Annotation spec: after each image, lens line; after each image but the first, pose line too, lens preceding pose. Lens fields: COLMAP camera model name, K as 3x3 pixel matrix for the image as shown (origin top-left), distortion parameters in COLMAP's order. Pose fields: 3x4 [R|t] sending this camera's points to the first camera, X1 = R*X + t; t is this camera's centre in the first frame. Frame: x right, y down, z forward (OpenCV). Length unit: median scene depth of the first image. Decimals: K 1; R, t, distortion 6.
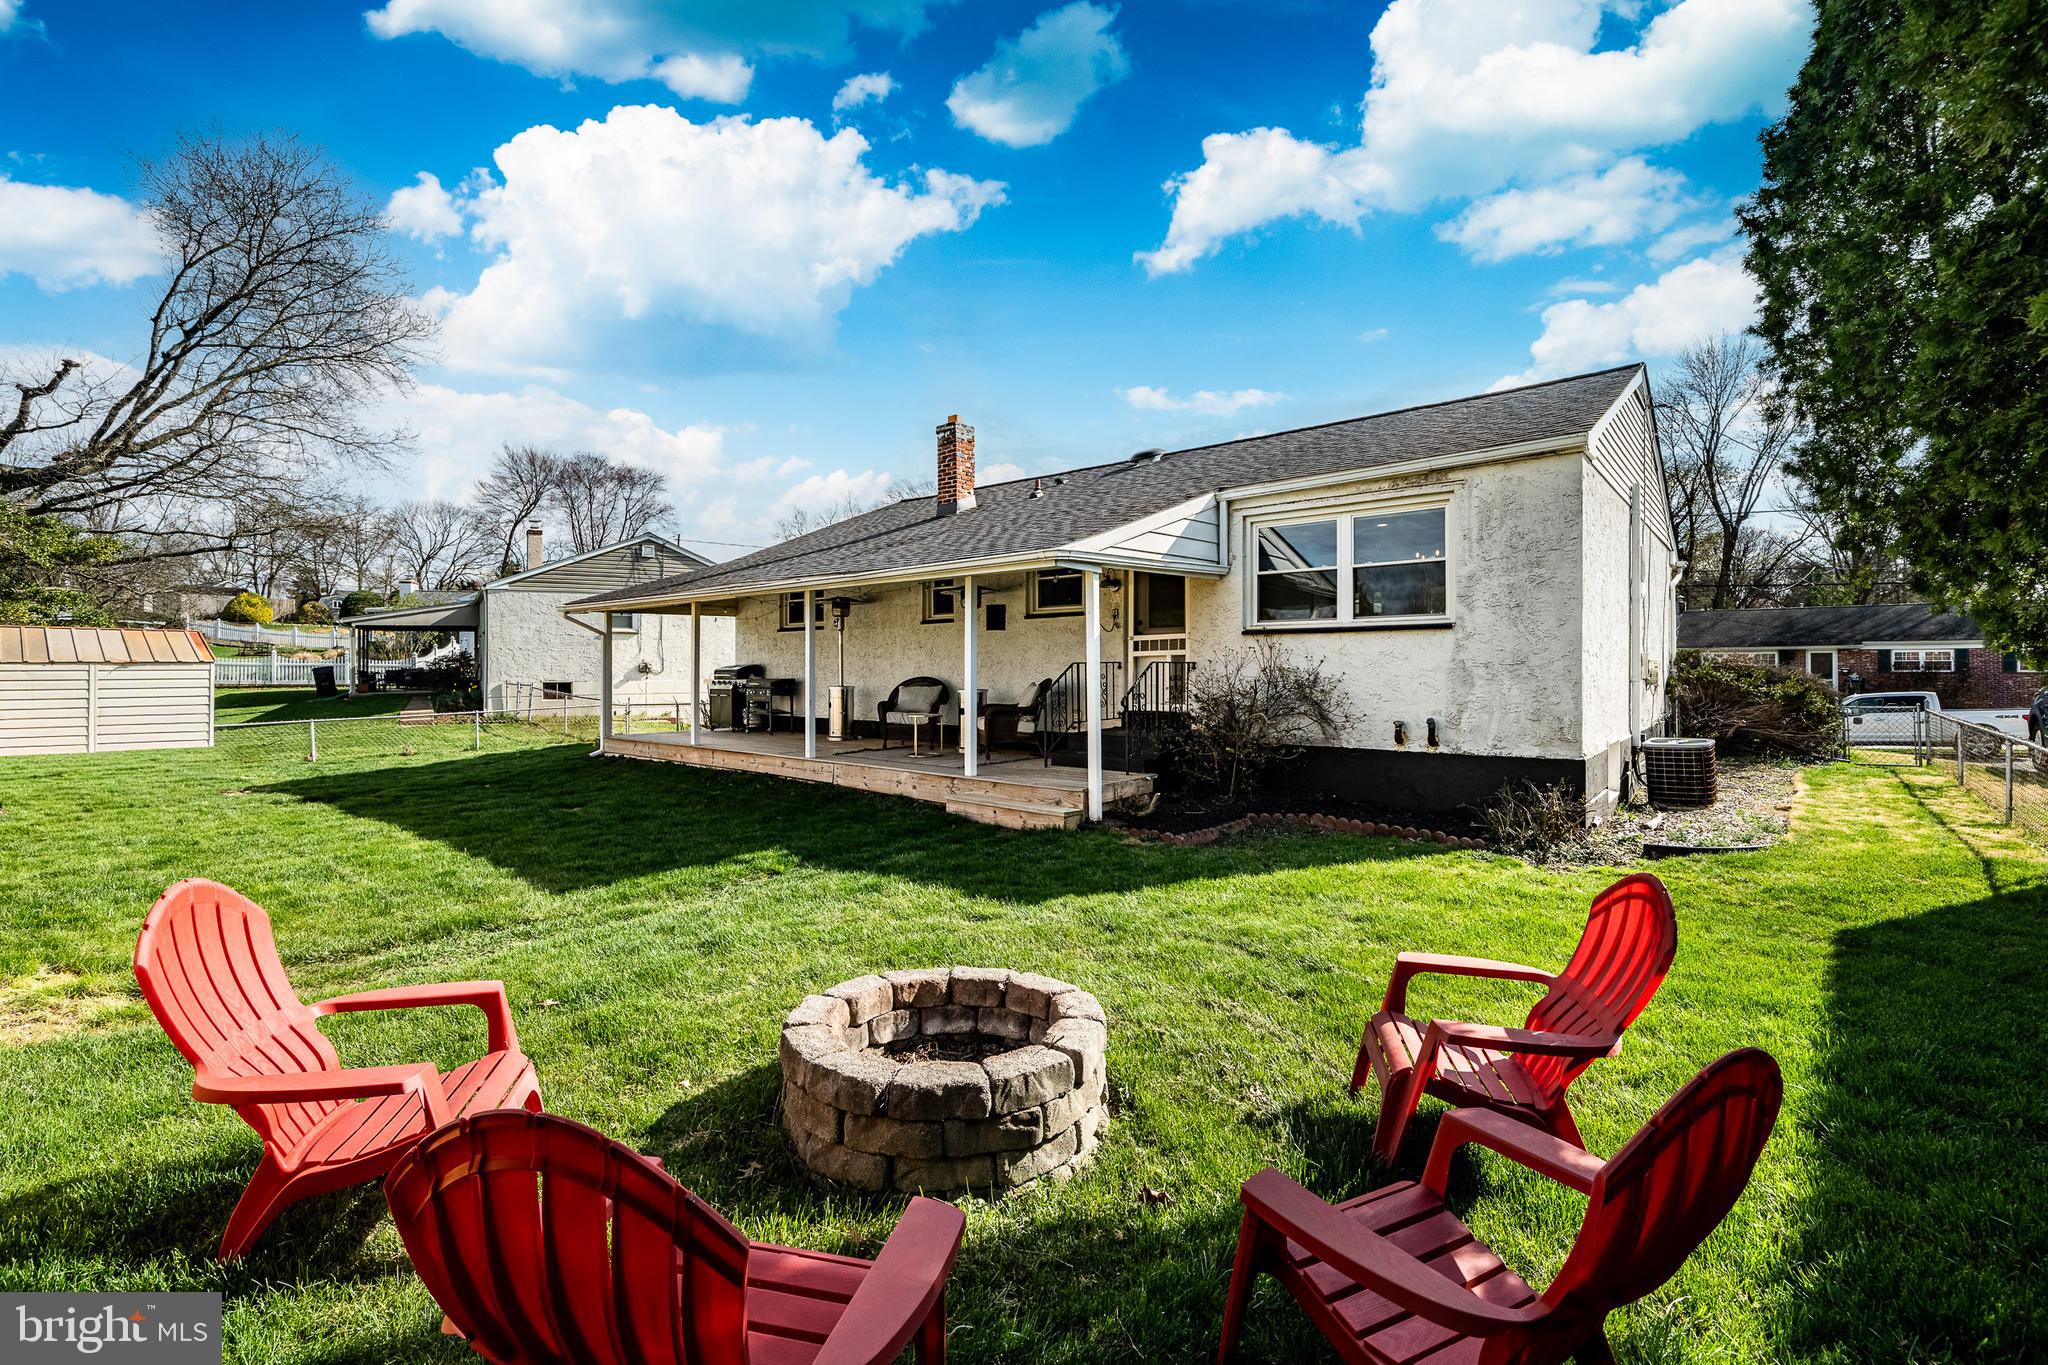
lens RADIAL K [[910.0, 0, 1025.4], [0, 910.0, 668.4], [0, 0, 1]] dist [-0.000632, 0.000007]
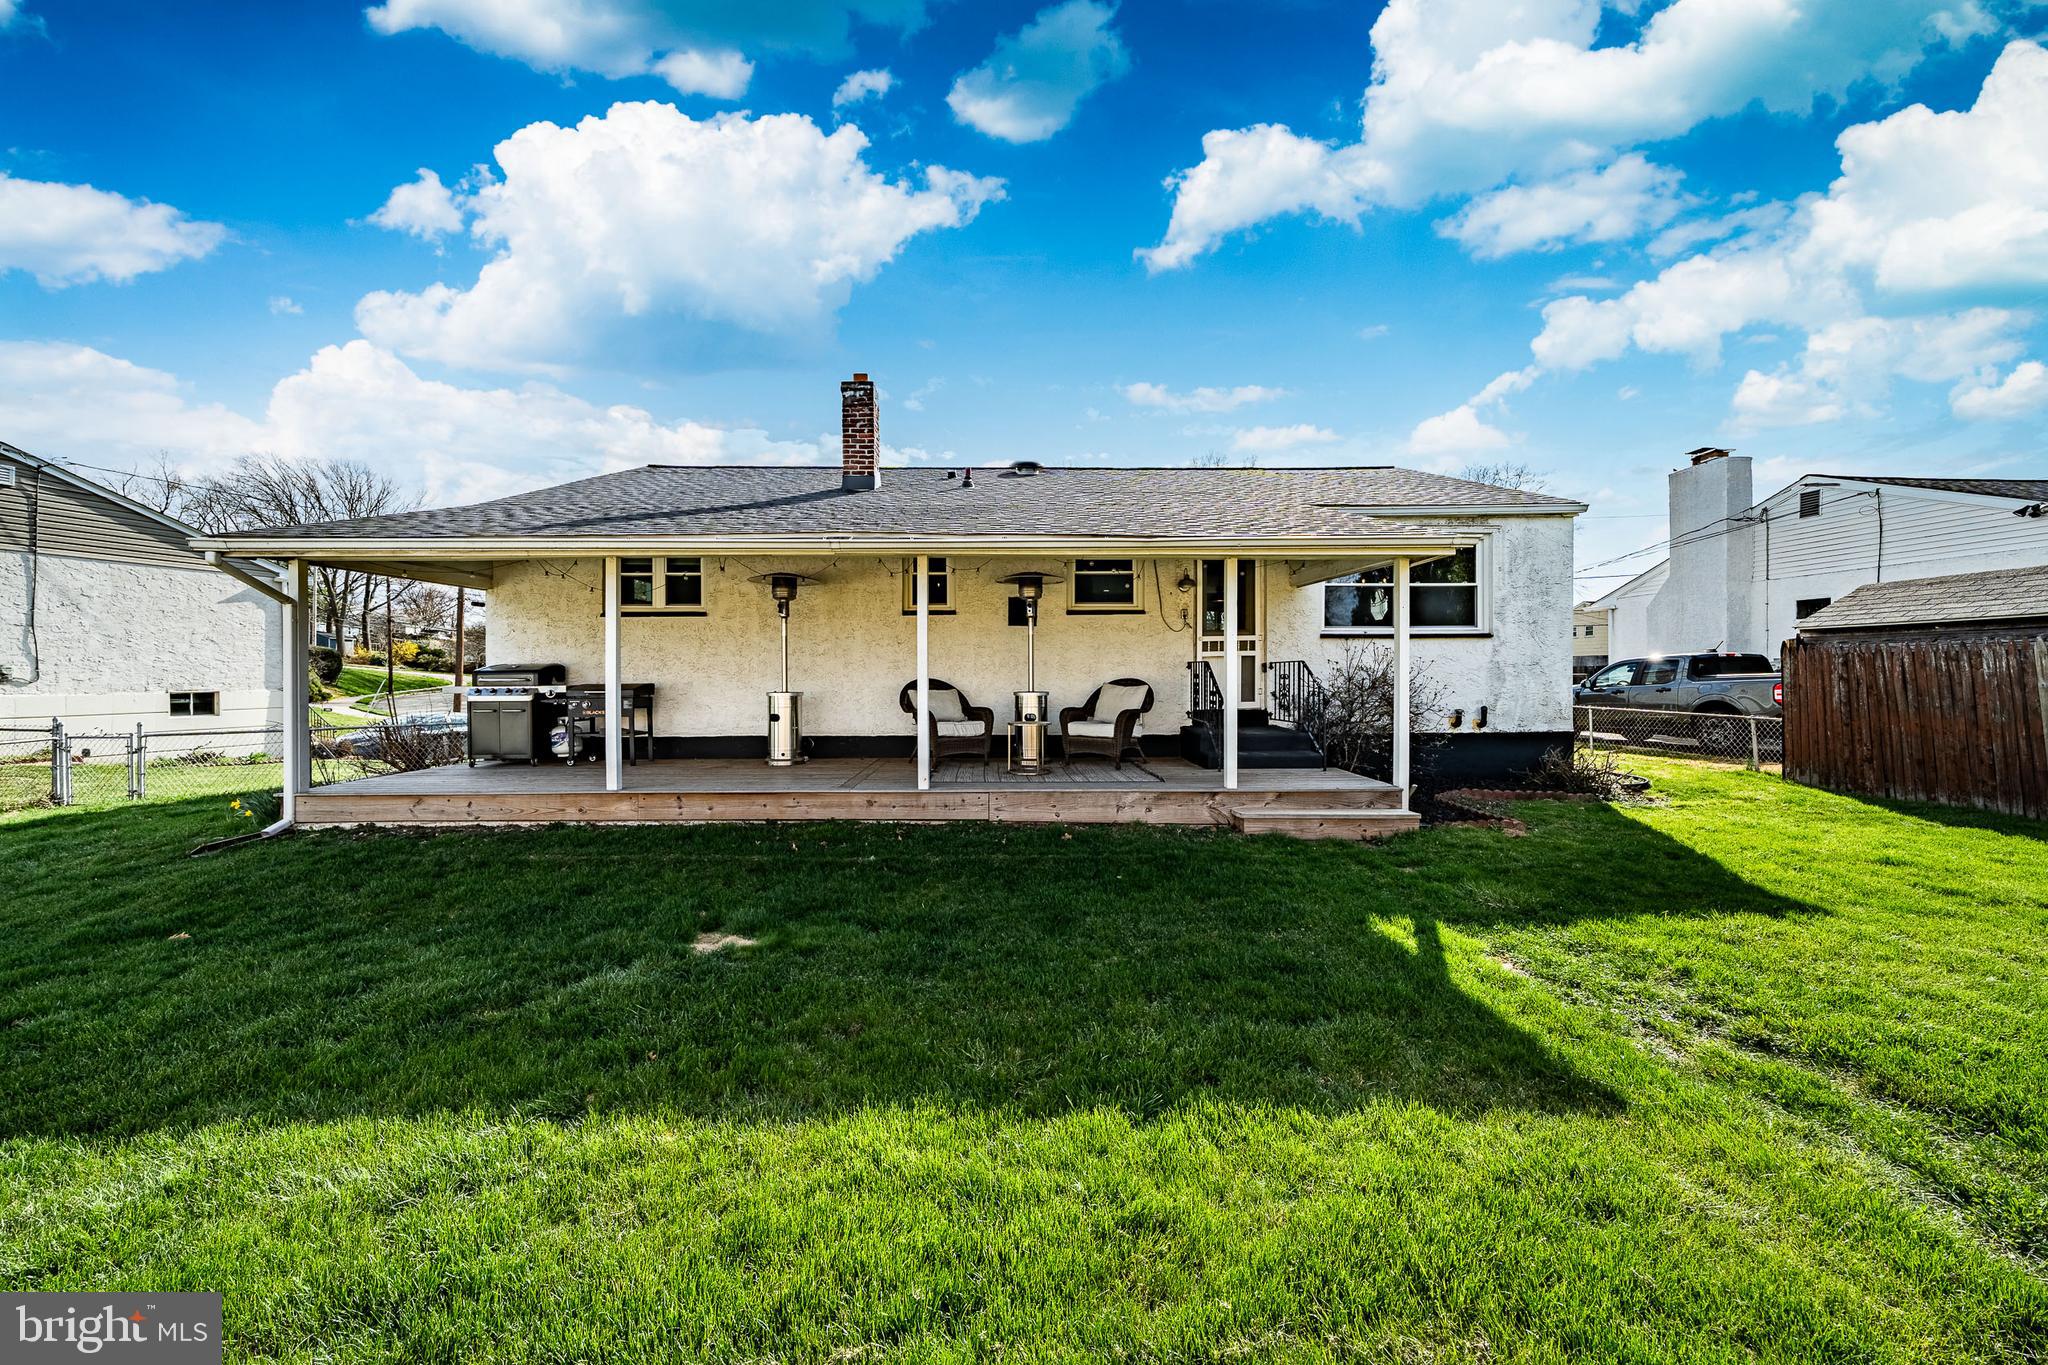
lens RADIAL K [[726.2, 0, 1026.4], [0, 726.2, 679.2], [0, 0, 1]] dist [0.000159, -0.000035]
pose [[0.738187, -0.002140, 0.674593, -0.691358], [0.002273, 0.999997, 0.000686, 0.013490], [-0.674593, 0.001027, 0.738190, 0.634645]]
